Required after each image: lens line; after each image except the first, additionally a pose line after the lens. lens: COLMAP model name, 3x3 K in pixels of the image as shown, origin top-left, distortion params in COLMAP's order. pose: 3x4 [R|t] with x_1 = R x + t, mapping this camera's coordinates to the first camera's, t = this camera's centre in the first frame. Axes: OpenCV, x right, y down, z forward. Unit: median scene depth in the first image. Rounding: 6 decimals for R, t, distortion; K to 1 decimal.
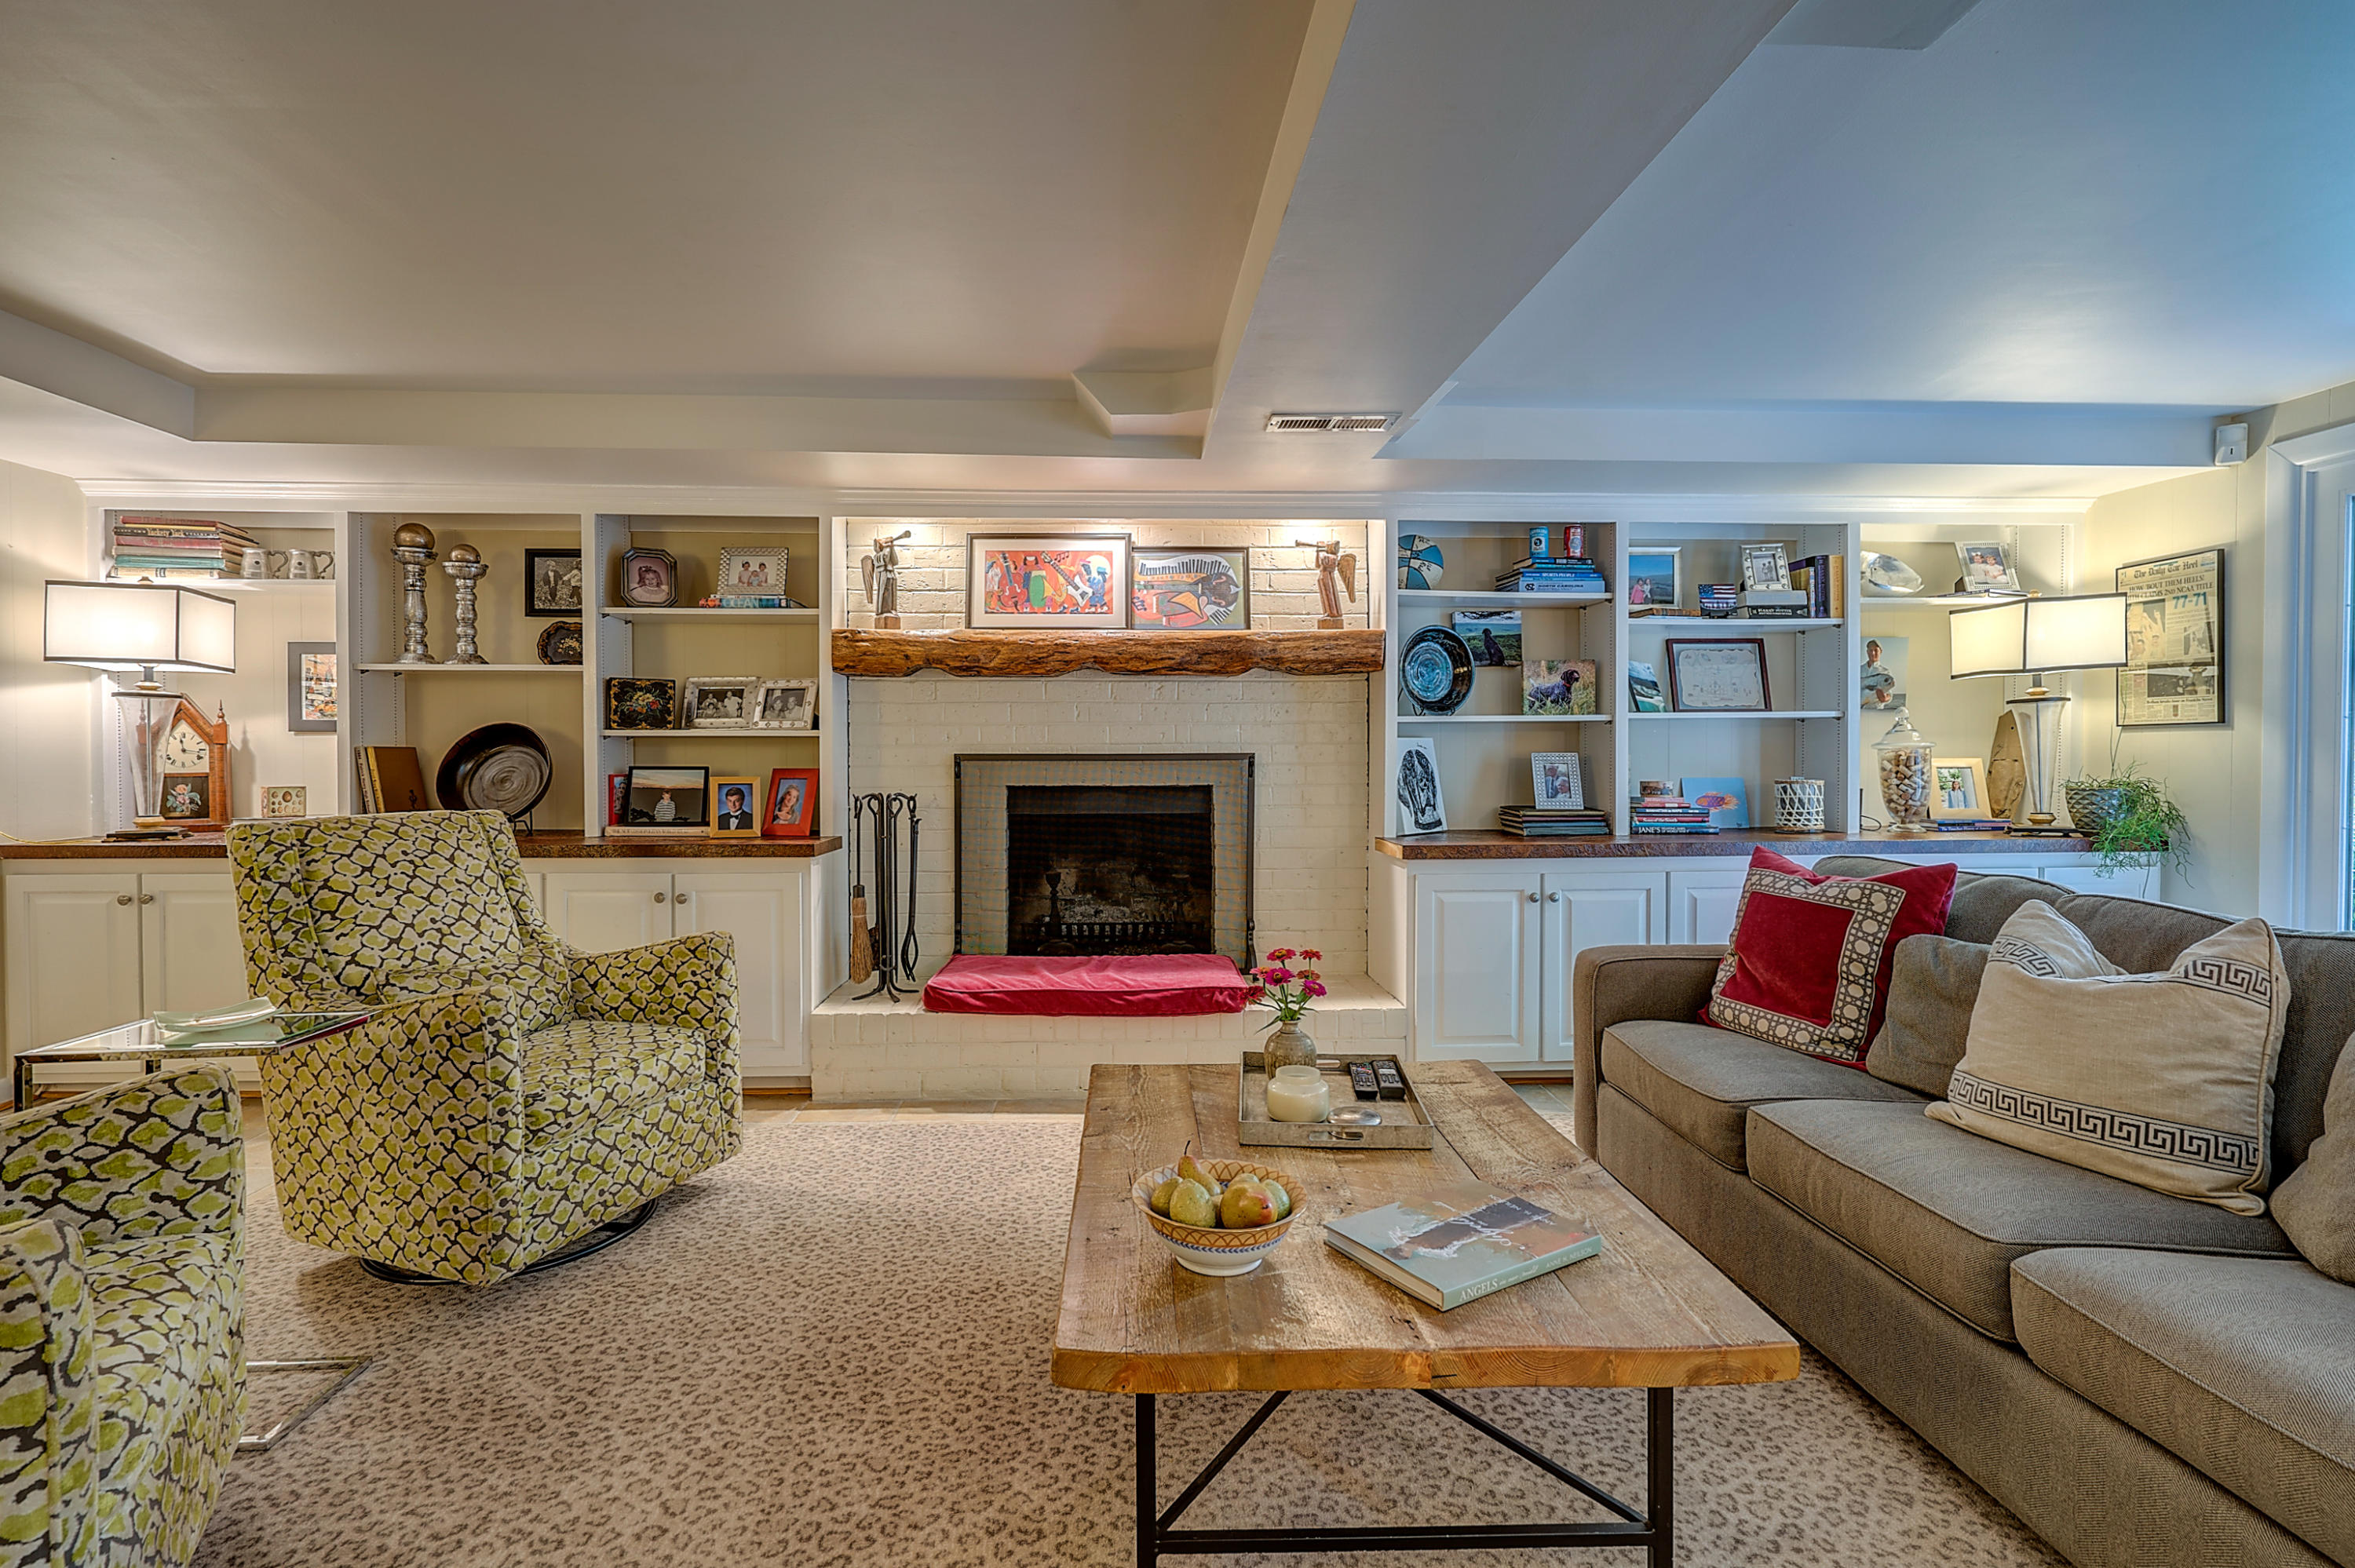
lens RADIAL K [[1086.2, 0, 1162.5], [0, 1086.2, 771.6], [0, 0, 1]] dist [-0.006996, 0.002034]
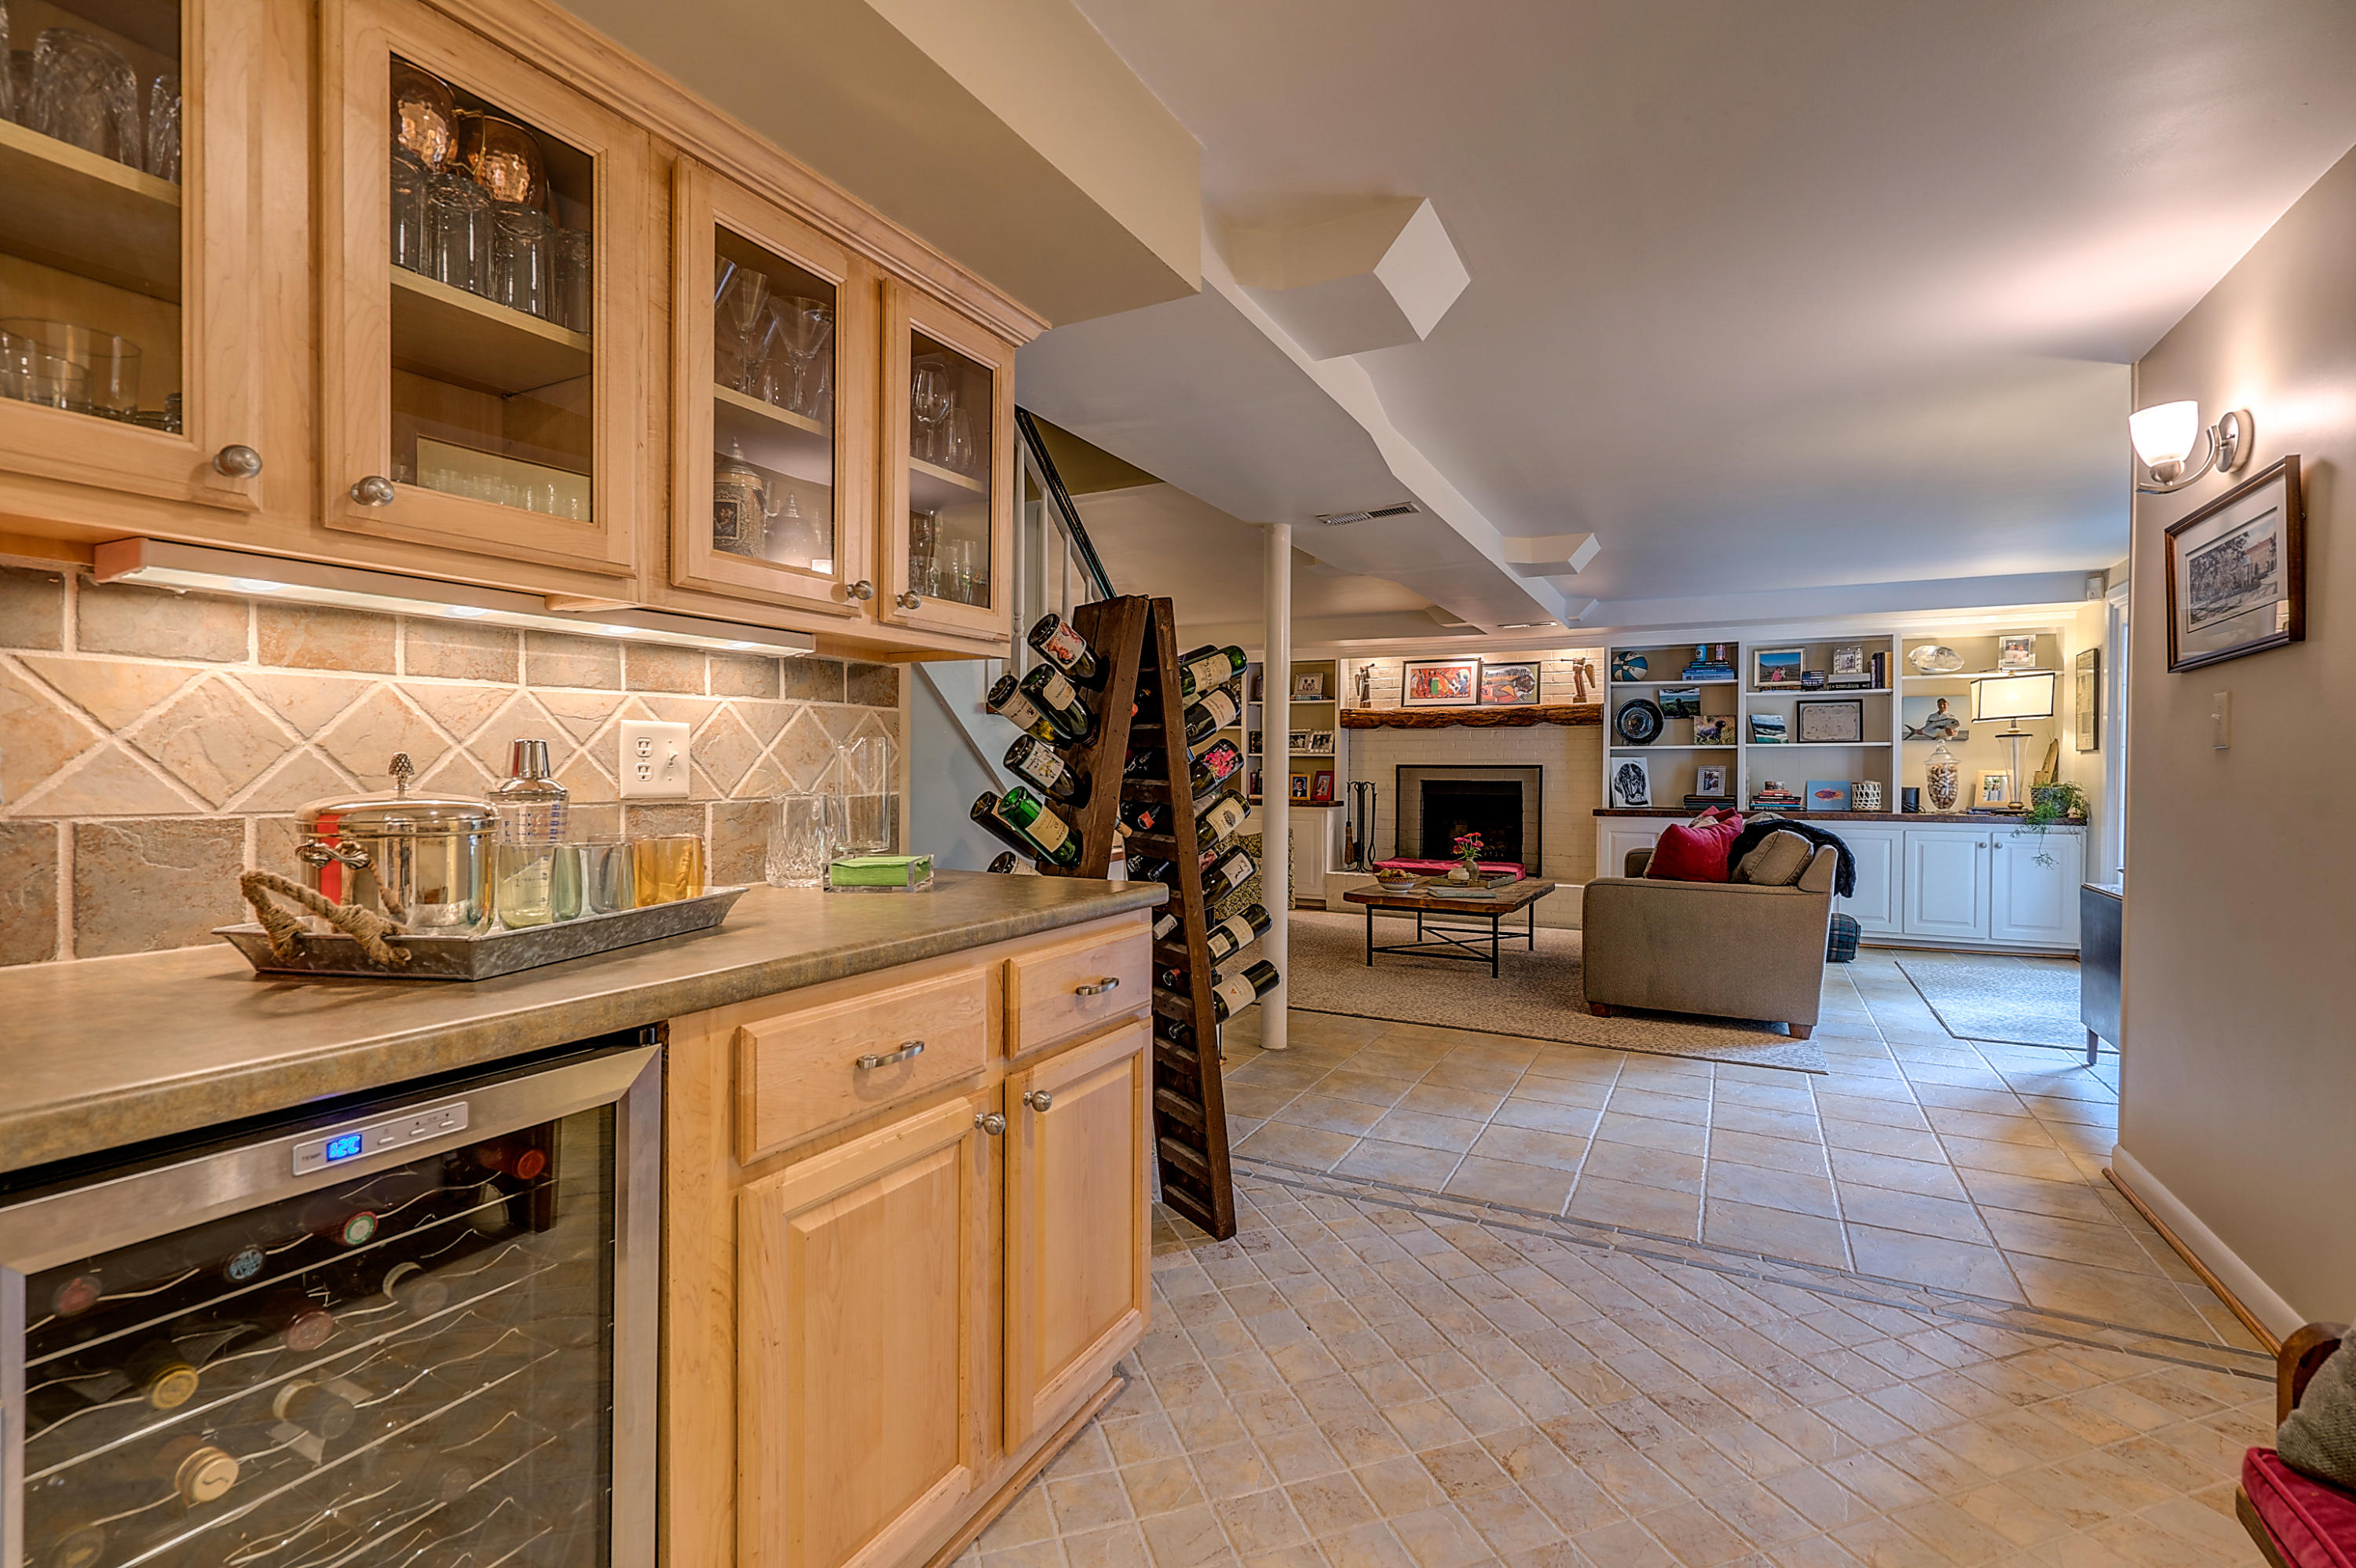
lens RADIAL K [[1086.7, 0, 1178.1], [0, 1086.7, 779.1], [0, 0, 1]] dist [-0.006996, 0.002034]
pose [[0.867928, 0.011451, -0.496559, 0.500951], [-0.016524, 0.999847, -0.005825, 0.032208], [0.496416, 0.013261, 0.867984, -1.073902]]
